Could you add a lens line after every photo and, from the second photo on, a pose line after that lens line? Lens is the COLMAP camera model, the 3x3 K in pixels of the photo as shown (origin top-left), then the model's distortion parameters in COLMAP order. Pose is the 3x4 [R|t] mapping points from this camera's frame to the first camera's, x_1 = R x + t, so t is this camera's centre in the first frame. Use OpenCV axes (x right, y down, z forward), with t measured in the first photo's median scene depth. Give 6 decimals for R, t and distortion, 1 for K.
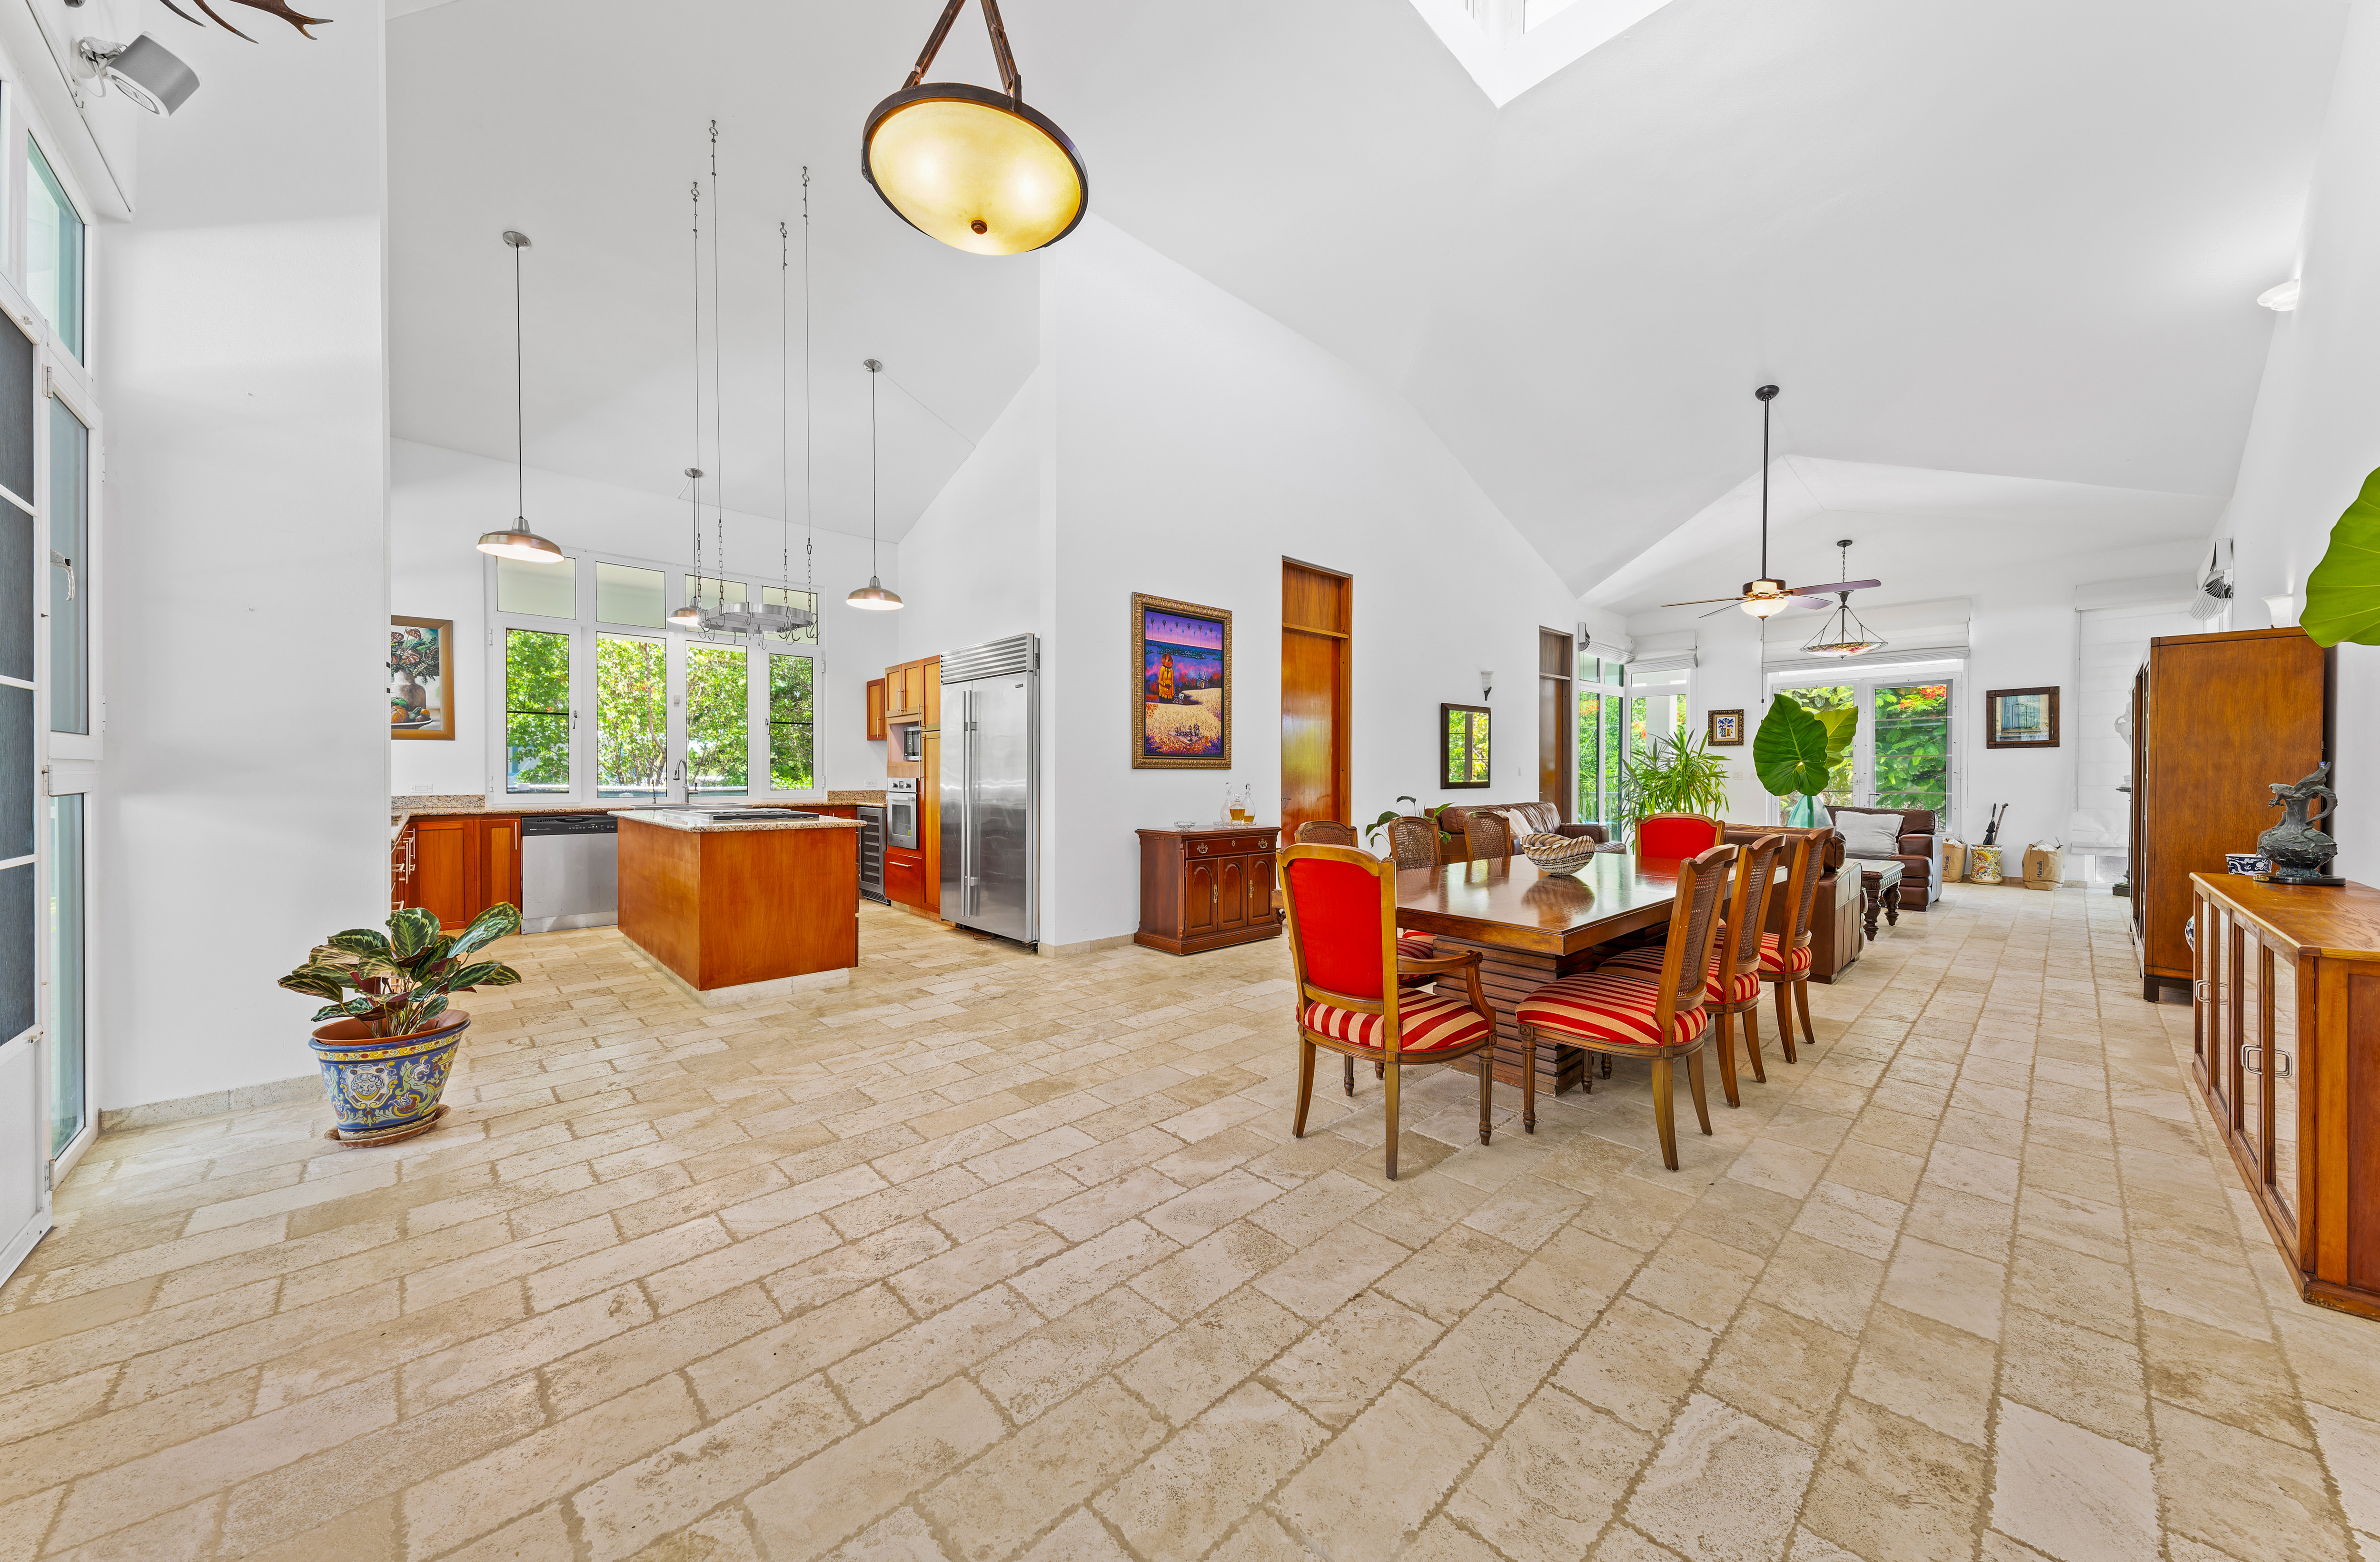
lens RADIAL K [[809.0, 0, 1194.5], [0, 809.0, 771.6], [0, 0, 1]] dist [0.013332, -0.003057]
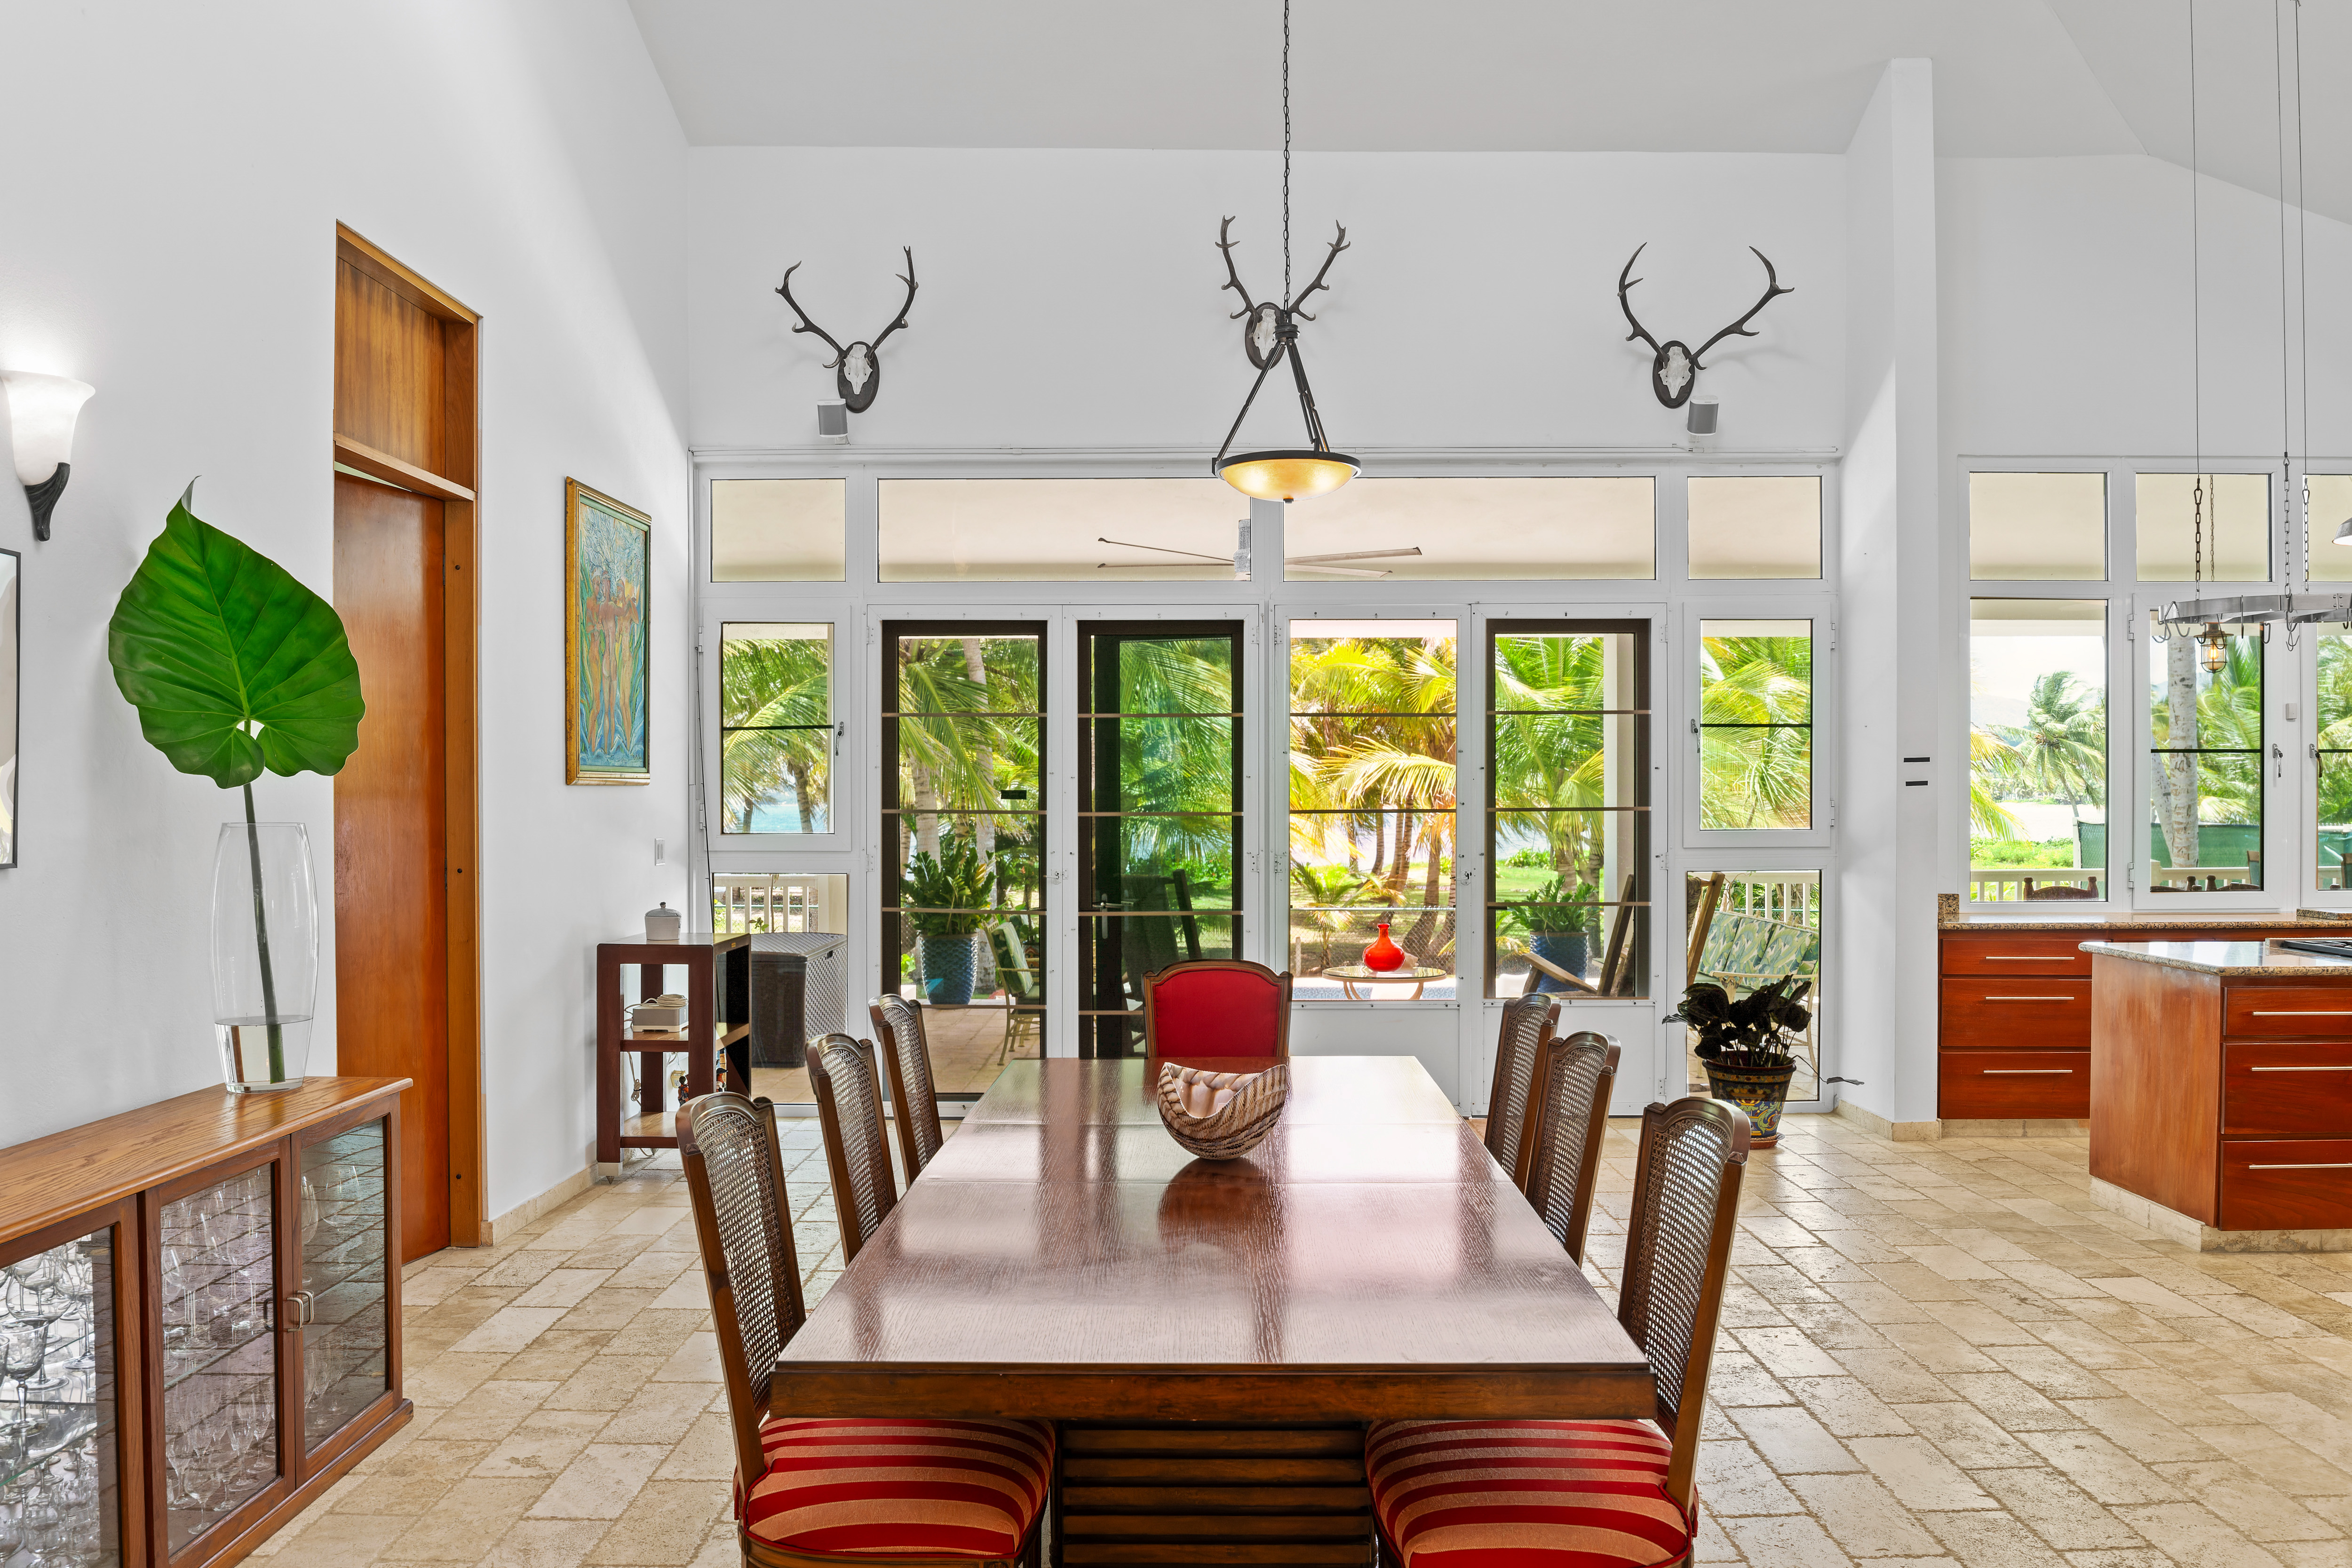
lens RADIAL K [[1658.3, 0, 1165.0], [0, 1658.3, 794.5], [0, 0, 1]] dist [-0.051226, 0.001799]
pose [[-0.691284, -0.003498, -0.722574, 0.714921], [0.002142, 0.999974, -0.006890, -0.040053], [0.722580, -0.006311, -0.691259, 1.017662]]
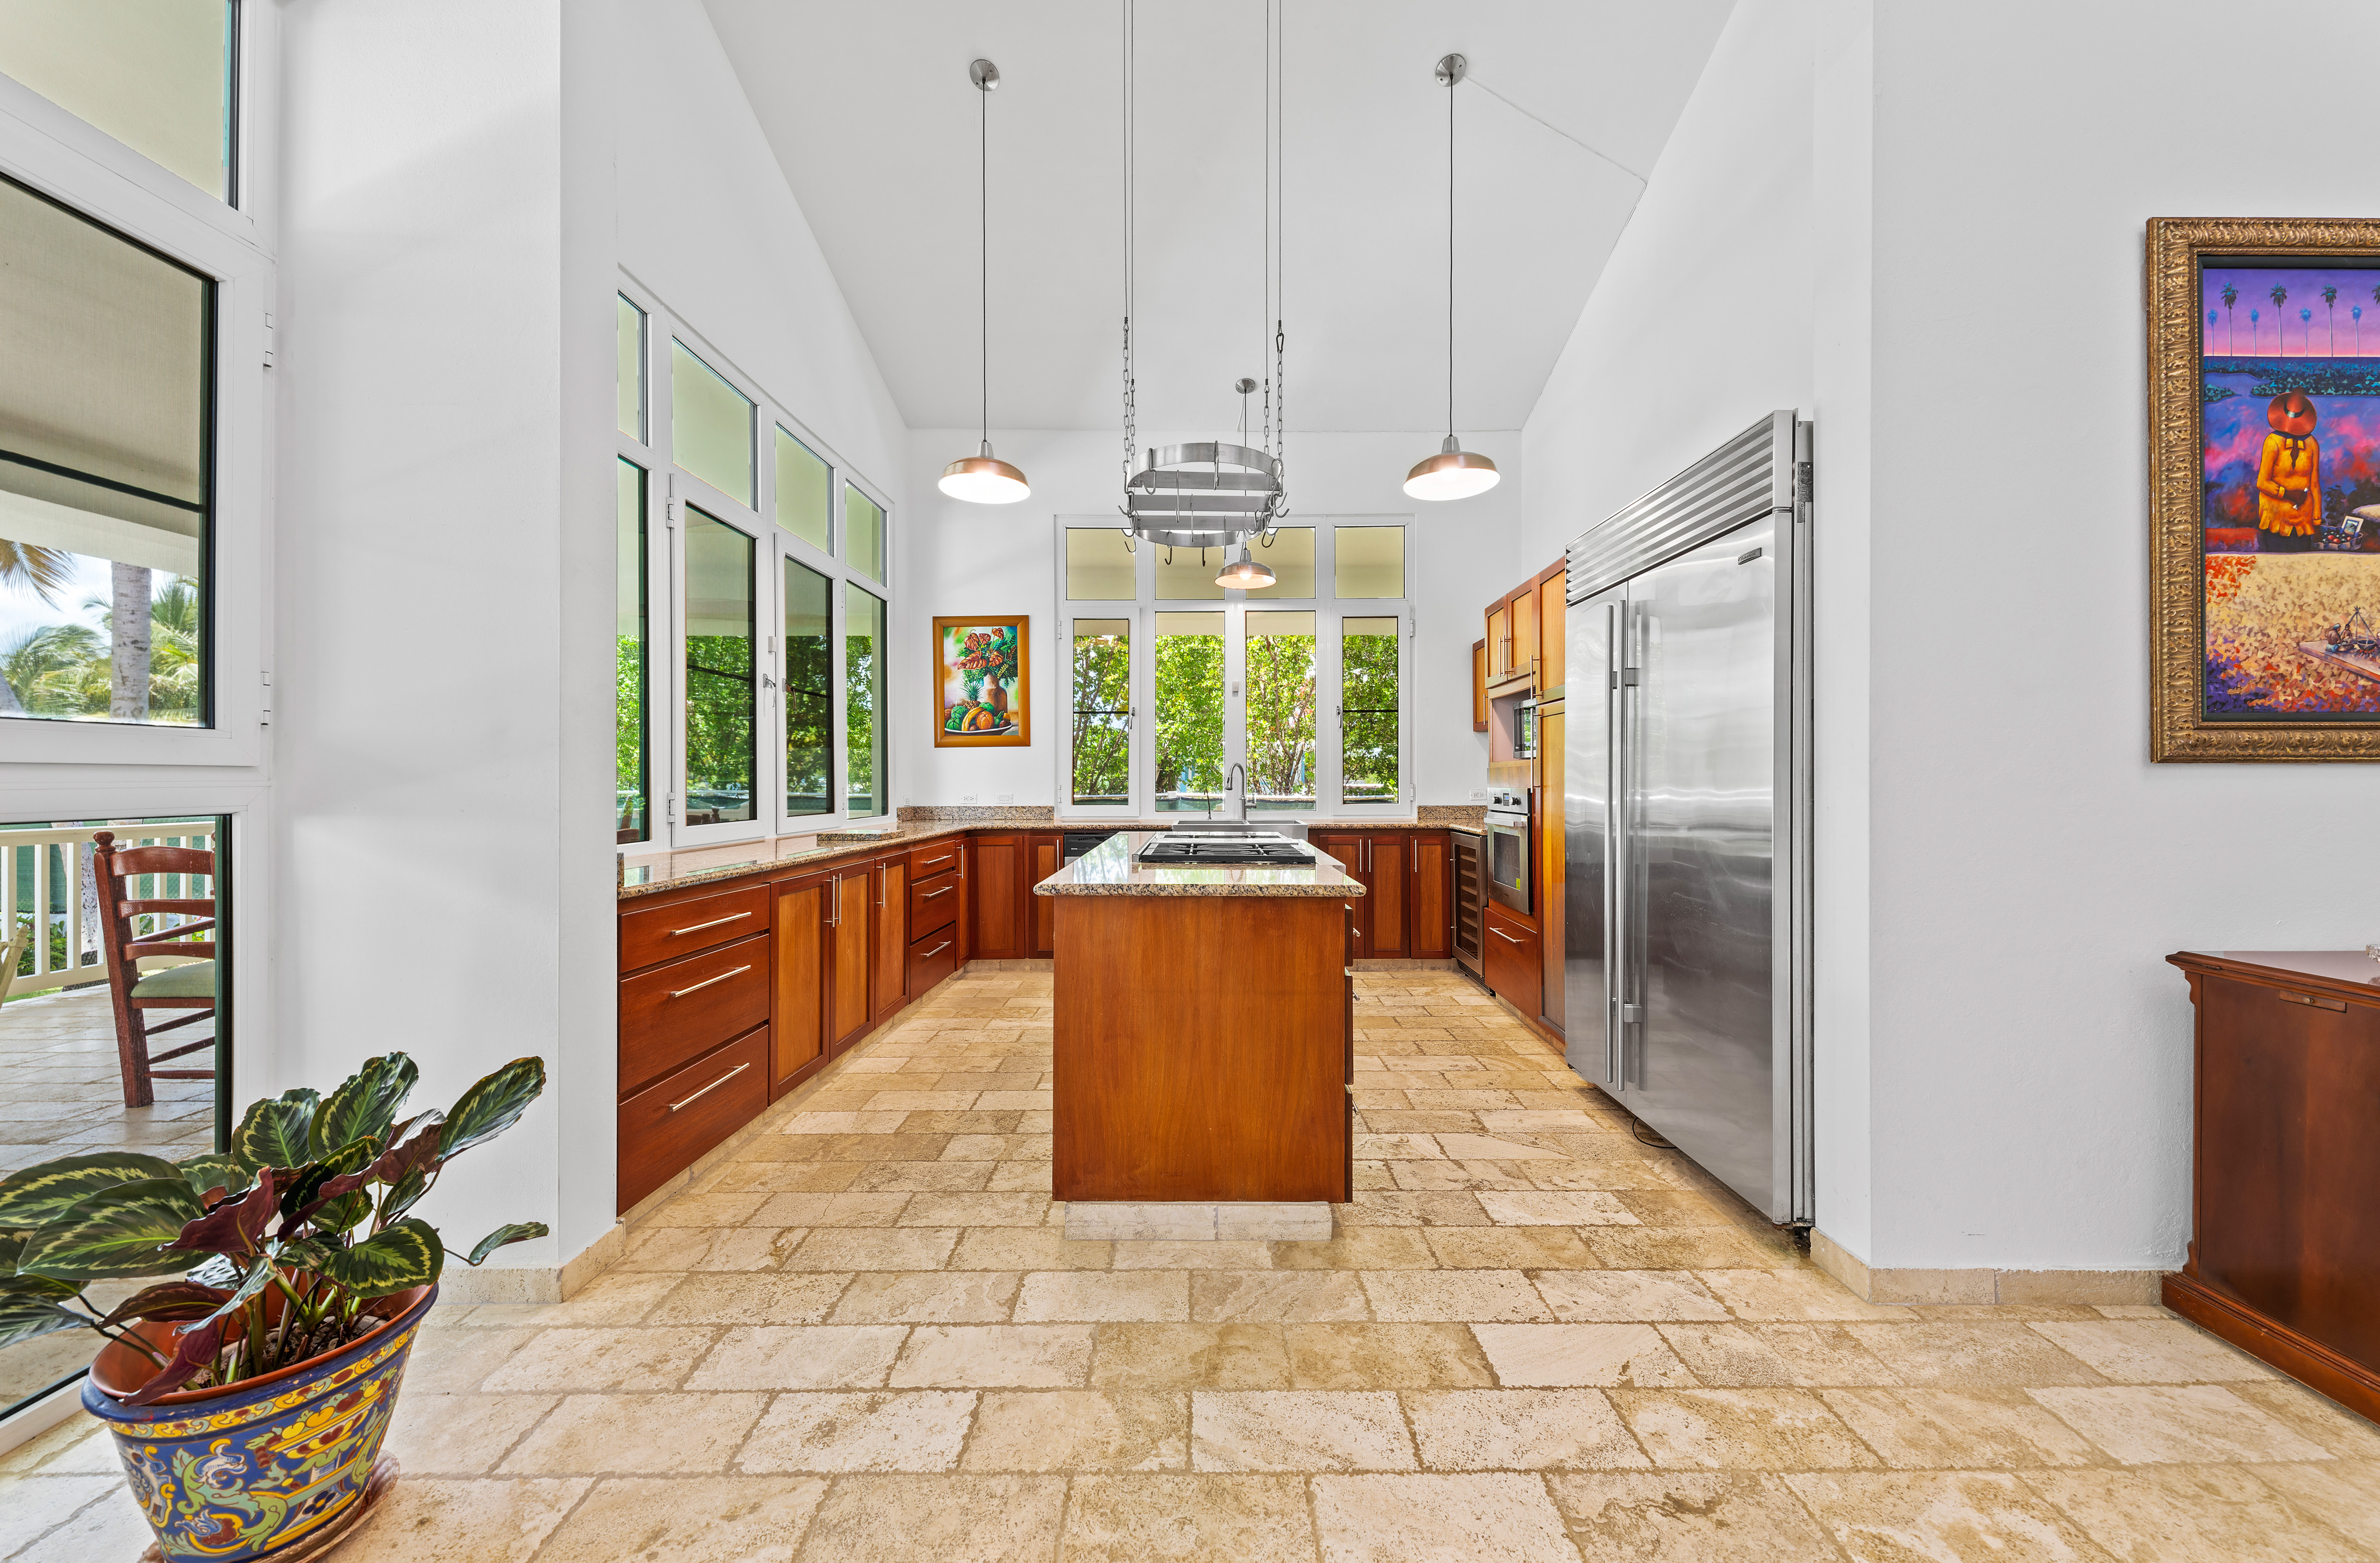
lens RADIAL K [[855.3, 0, 1208.8], [0, 855.3, 786.8], [0, 0, 1]] dist [0.012877, -0.007175]
pose [[0.732840, 0.001249, -0.680400, -0.118345], [0.006434, 0.999941, 0.008766, 0.000904], [0.680371, -0.010802, 0.732788, 0.485073]]
